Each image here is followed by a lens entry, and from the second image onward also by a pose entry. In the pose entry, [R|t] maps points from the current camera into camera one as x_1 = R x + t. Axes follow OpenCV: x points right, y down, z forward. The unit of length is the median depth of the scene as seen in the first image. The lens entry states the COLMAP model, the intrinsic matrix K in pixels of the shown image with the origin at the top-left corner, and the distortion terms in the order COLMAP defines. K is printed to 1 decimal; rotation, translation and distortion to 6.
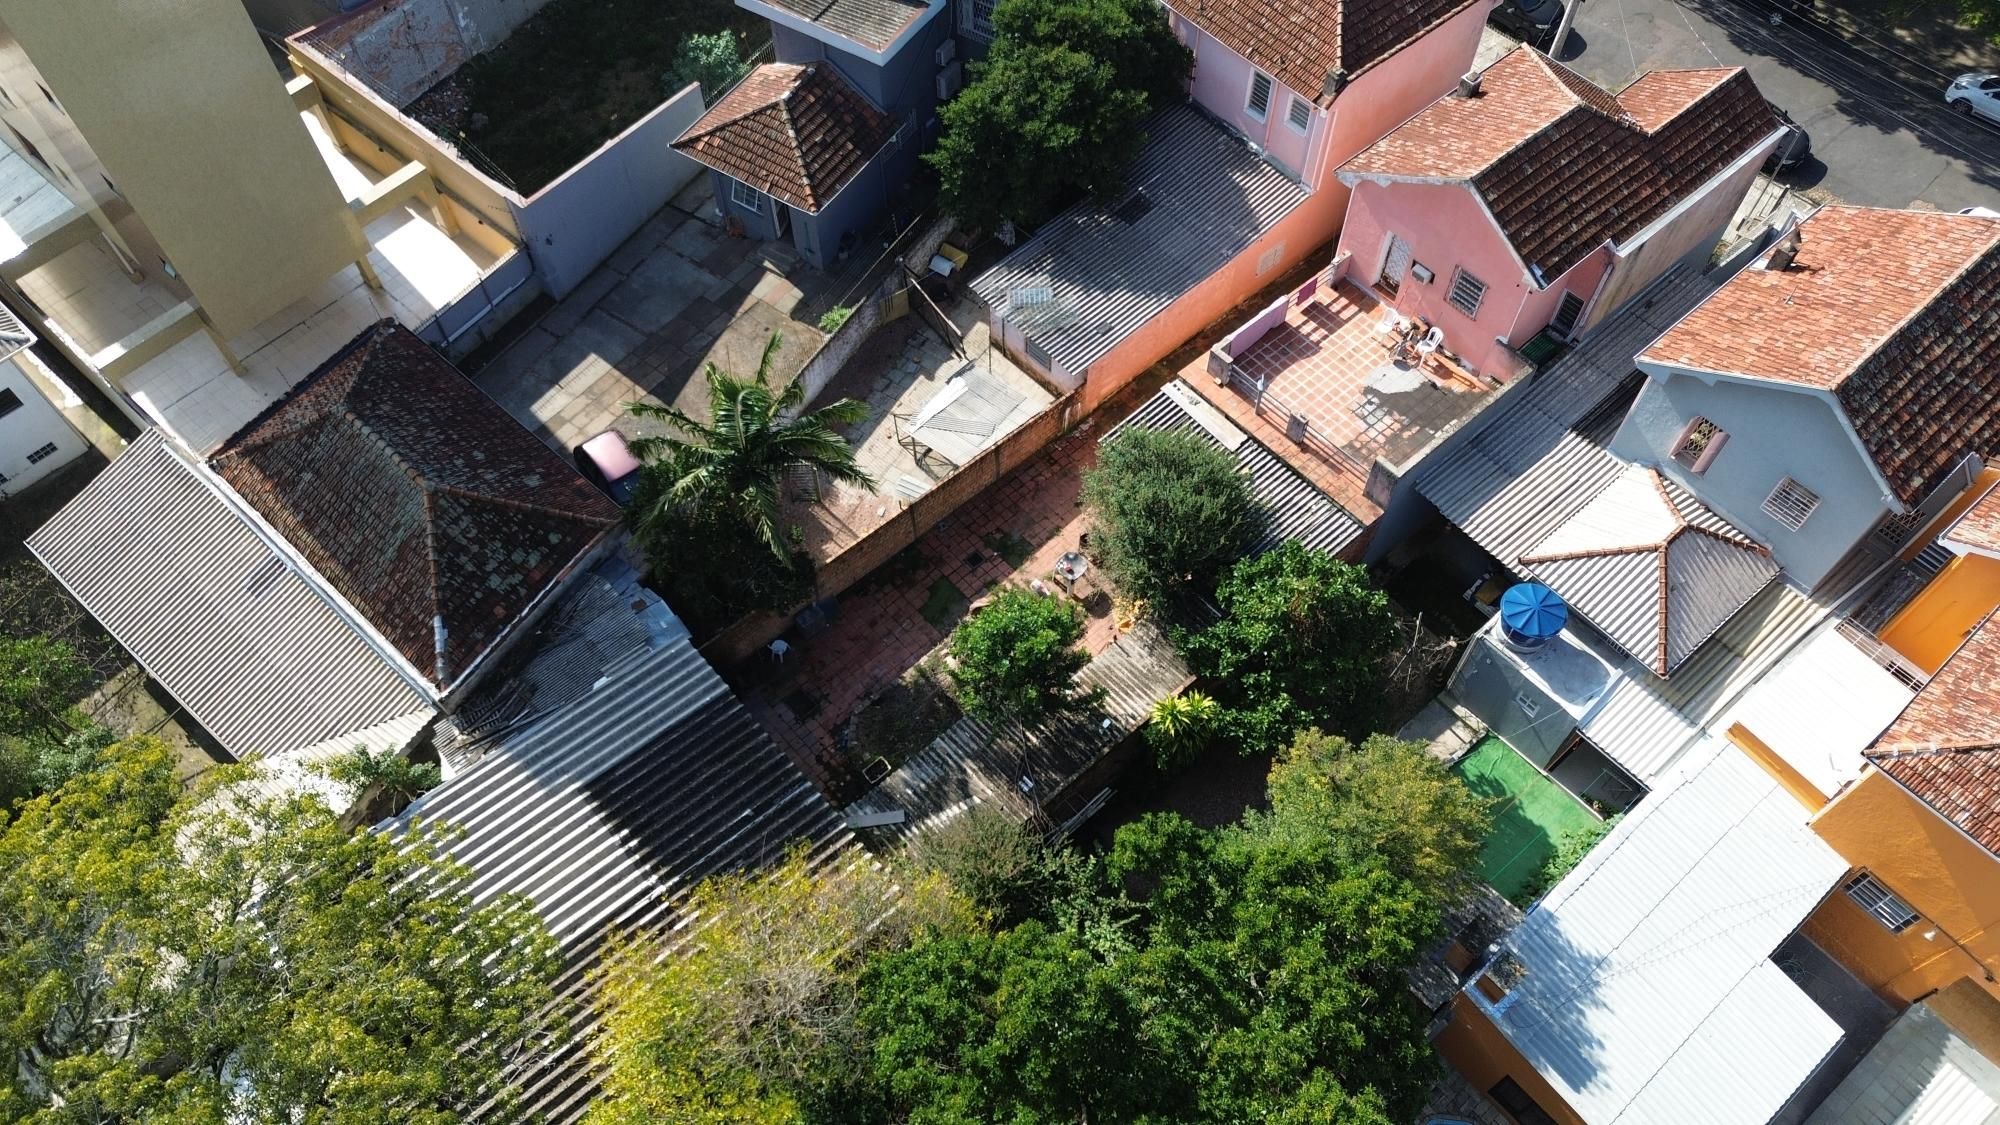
lens RADIAL K [[1418.7, 0, 1003.3], [0, 1418.7, 561.8], [0, 0, 1]] dist [0.054528, -0.042973]
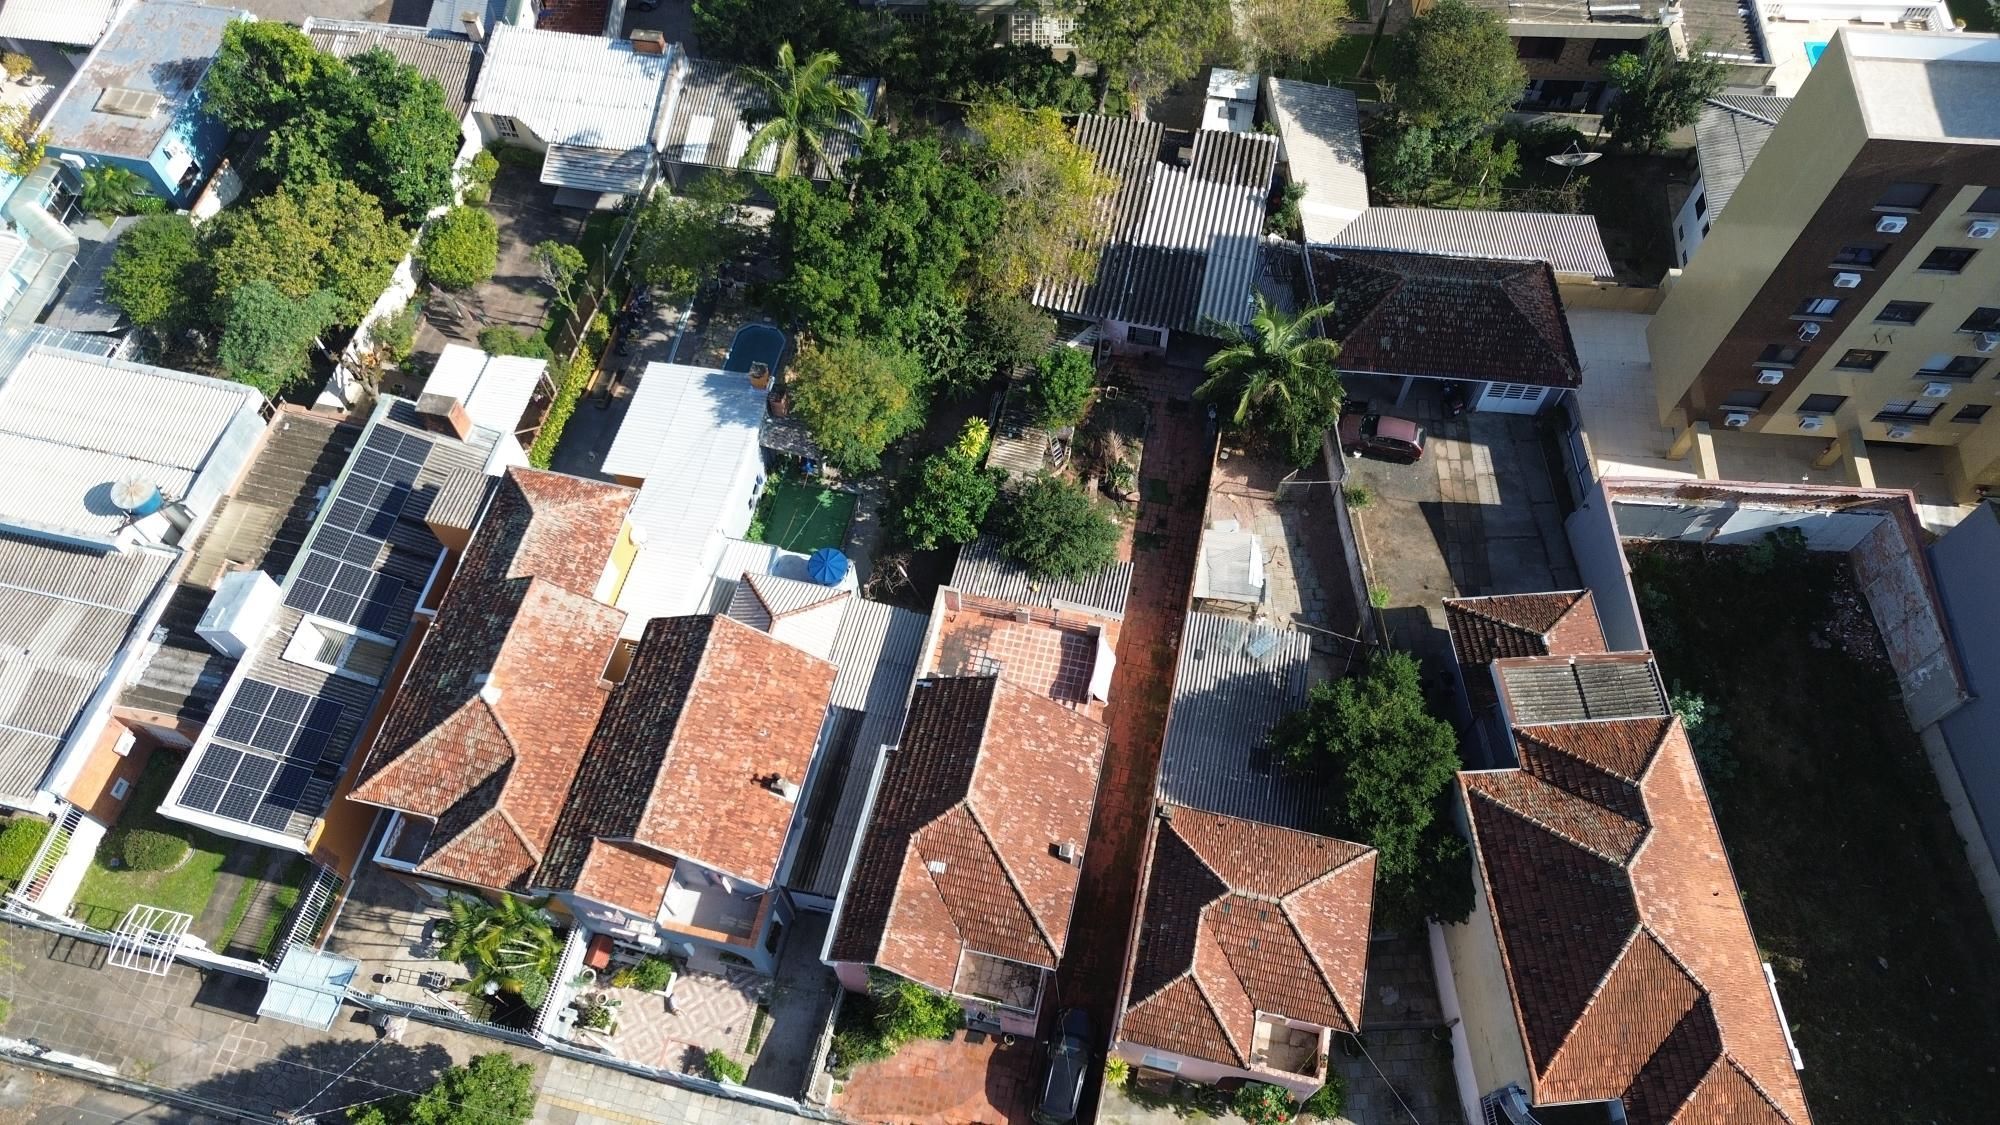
lens RADIAL K [[1418.7, 0, 1003.3], [0, 1418.7, 561.8], [0, 0, 1]] dist [0.054528, -0.042973]
pose [[-0.802183, 0.528544, -0.277748, 0.605043], [-0.497266, -0.333911, 0.800768, -1.237581], [0.330498, 0.780477, 0.530685, 0.203632]]
